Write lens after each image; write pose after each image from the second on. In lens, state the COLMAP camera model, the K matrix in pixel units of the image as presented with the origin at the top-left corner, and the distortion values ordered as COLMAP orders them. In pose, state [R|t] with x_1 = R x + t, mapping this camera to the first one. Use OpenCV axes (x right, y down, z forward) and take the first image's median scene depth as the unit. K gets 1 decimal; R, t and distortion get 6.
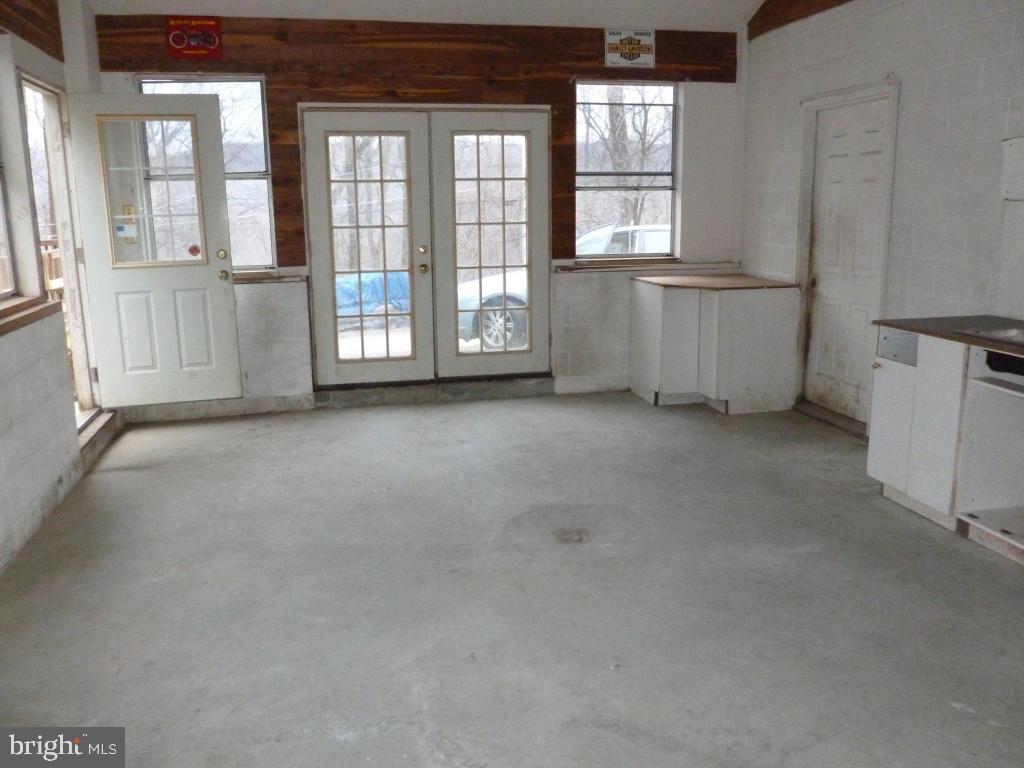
lens RADIAL K [[870.2, 0, 513.4], [0, 870.2, 384.9], [0, 0, 1]] dist [-0.035757, 0.003297]
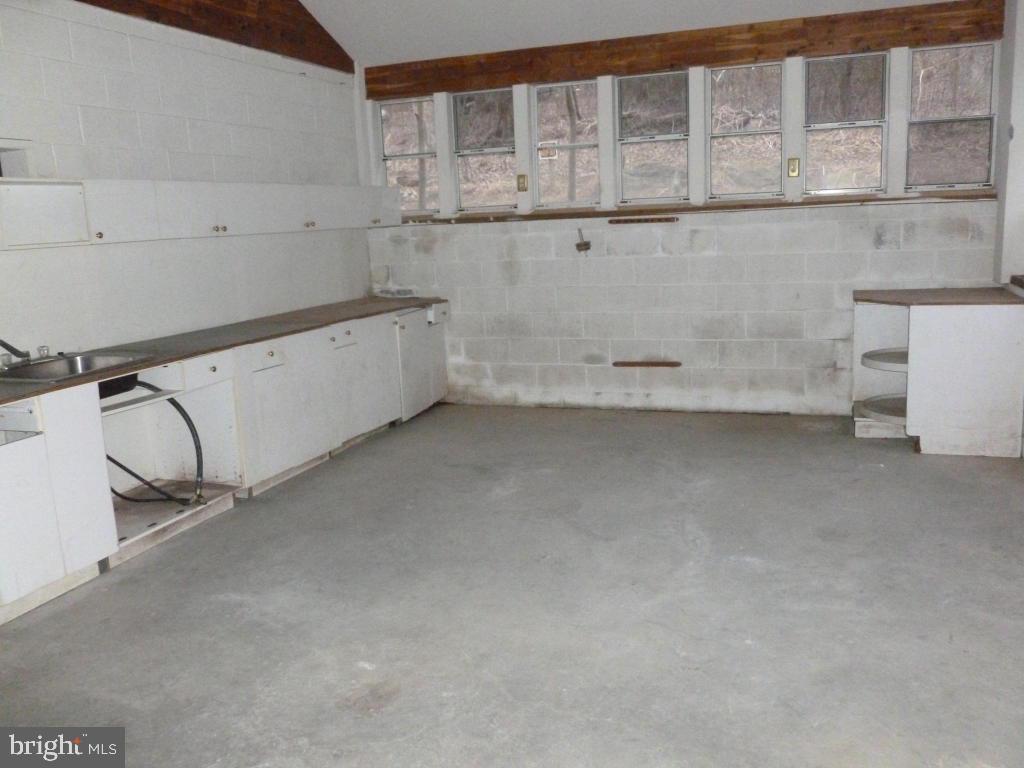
lens RADIAL K [[870.2, 0, 513.4], [0, 870.2, 383.1], [0, 0, 1]] dist [-0.035757, 0.003297]
pose [[-0.837077, -0.052762, 0.544535, -0.464263], [0.168044, 0.922424, 0.347701, -0.334005], [-0.520637, 0.382558, -0.763273, 1.606148]]
